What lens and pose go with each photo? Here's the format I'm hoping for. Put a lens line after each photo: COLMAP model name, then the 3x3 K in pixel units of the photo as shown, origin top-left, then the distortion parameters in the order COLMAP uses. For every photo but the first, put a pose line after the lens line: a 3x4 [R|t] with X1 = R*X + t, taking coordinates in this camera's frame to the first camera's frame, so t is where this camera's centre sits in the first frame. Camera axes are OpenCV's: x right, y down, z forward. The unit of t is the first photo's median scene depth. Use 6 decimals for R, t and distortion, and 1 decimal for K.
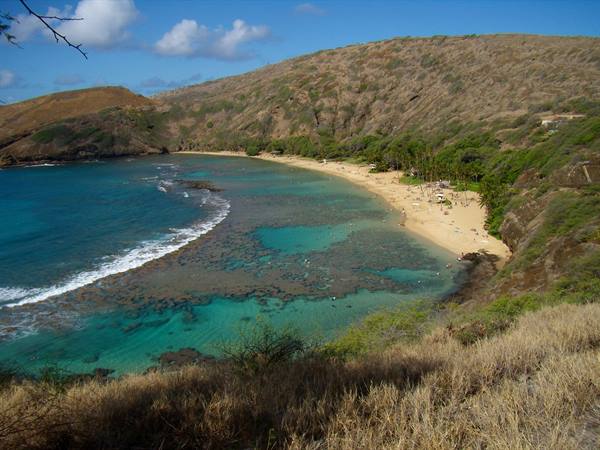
lens RADIAL K [[494.2, 0, 300.0], [0, 494.2, 225.0], [0, 0, 1]] dist [-0.157168, 0.156634]
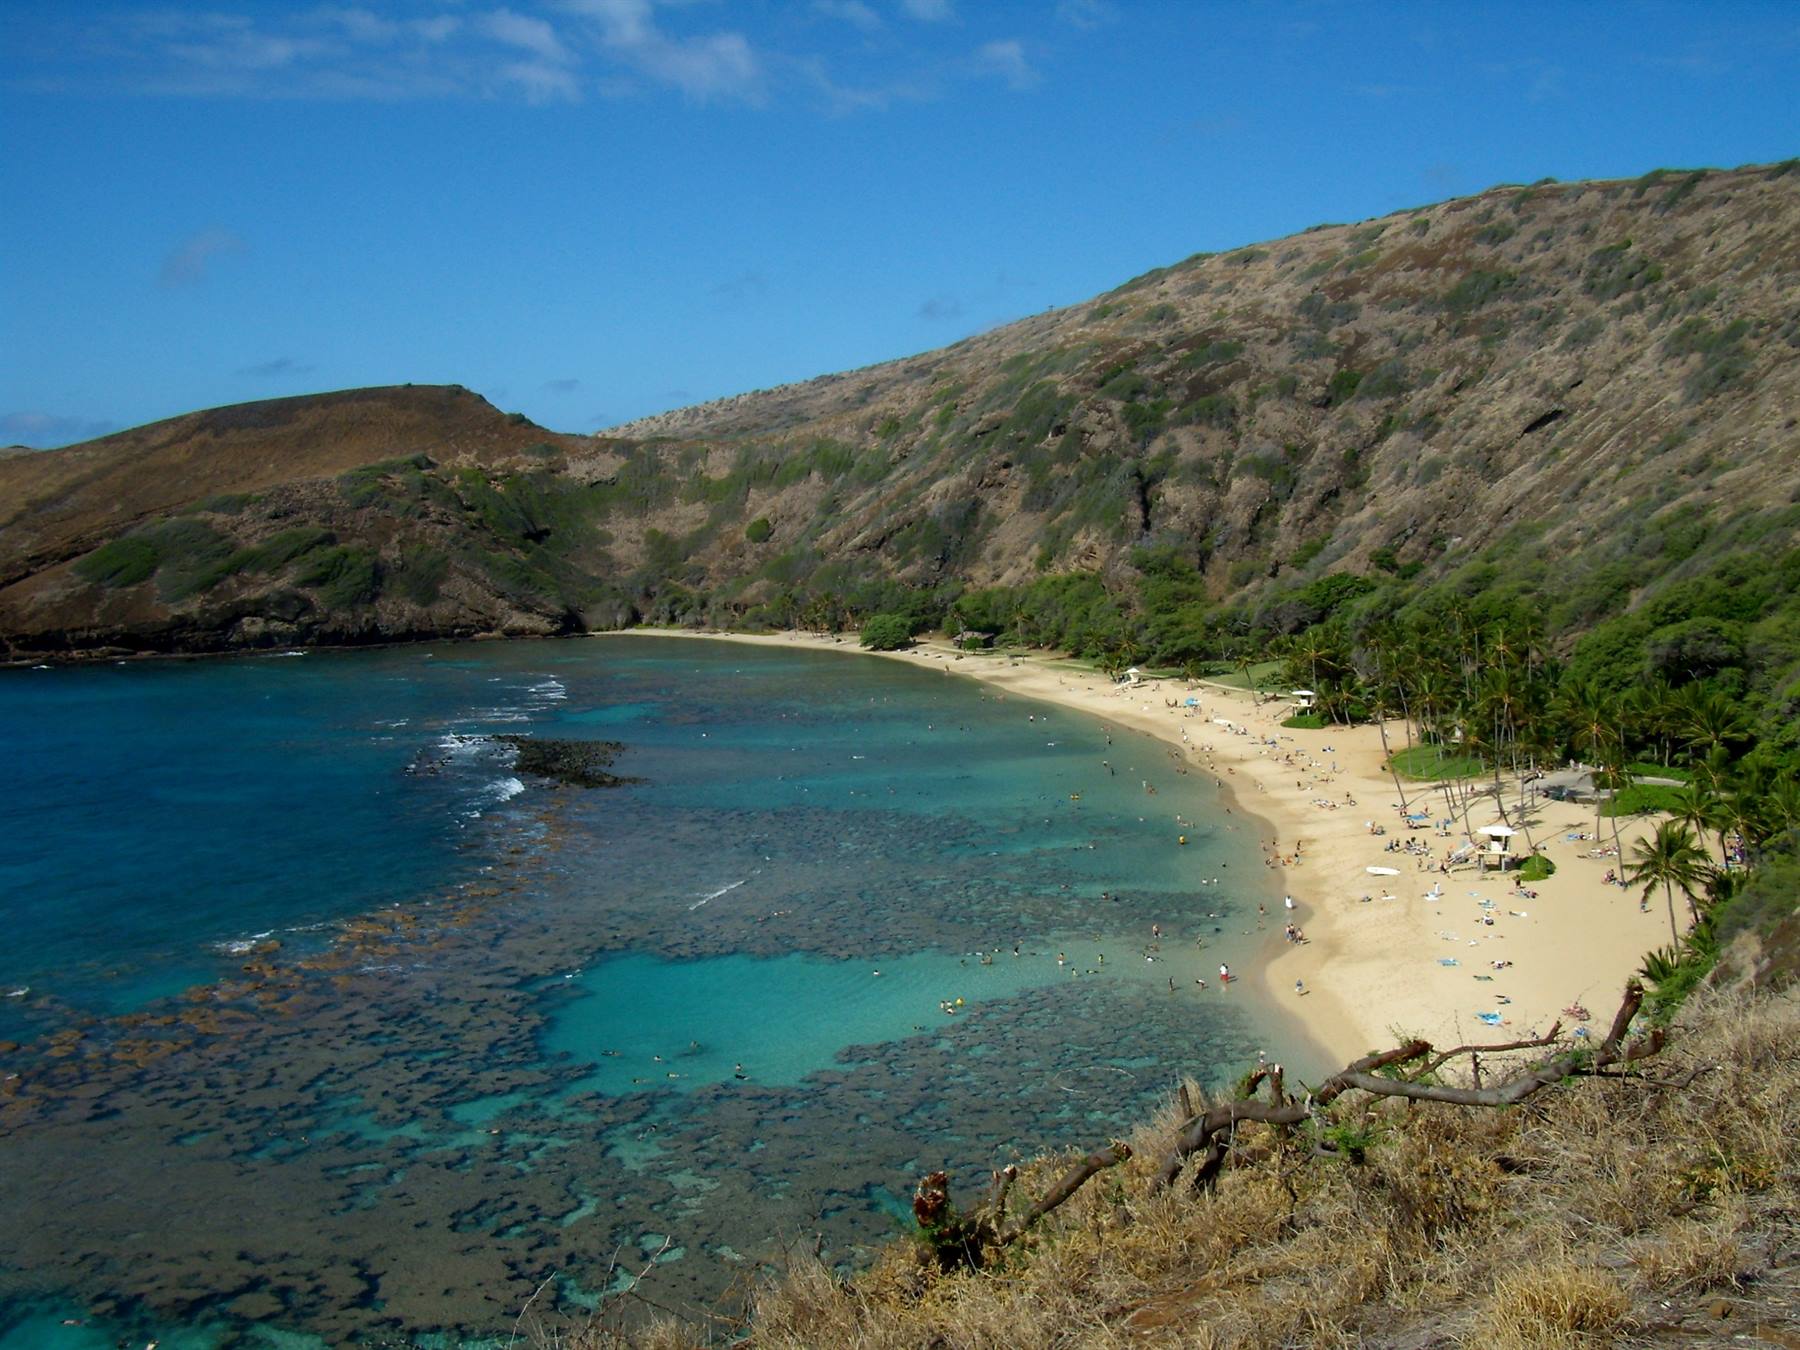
lens RADIAL K [[1847.3, 0, 900.0], [0, 1847.3, 675.0], [0, 0, 1]] dist [-0.108720, 0.192646]
pose [[0.985174, 0.017947, -0.170616, 0.073413], [-0.039951, 0.991171, -0.126425, -0.007746], [0.166841, 0.131367, 0.977193, 0.070838]]
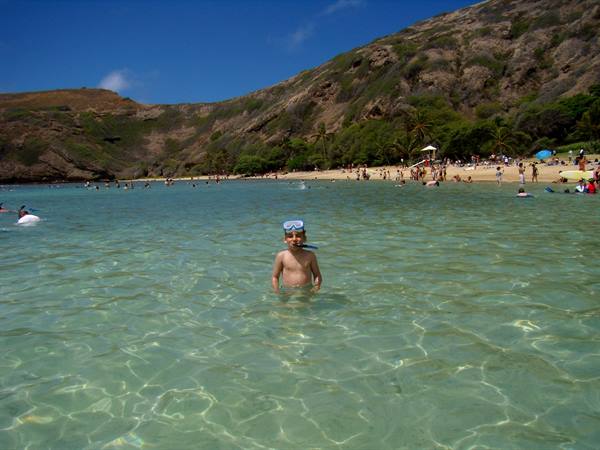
lens RADIAL K [[494.2, 0, 300.0], [0, 494.2, 225.0], [0, 0, 1]] dist [-0.157168, 0.156634]
pose [[0.977273, 0.013807, -0.211536, 0.032419], [-0.039461, 0.992284, -0.117541, -0.054302], [0.208280, 0.123217, 0.970277, 0.611650]]
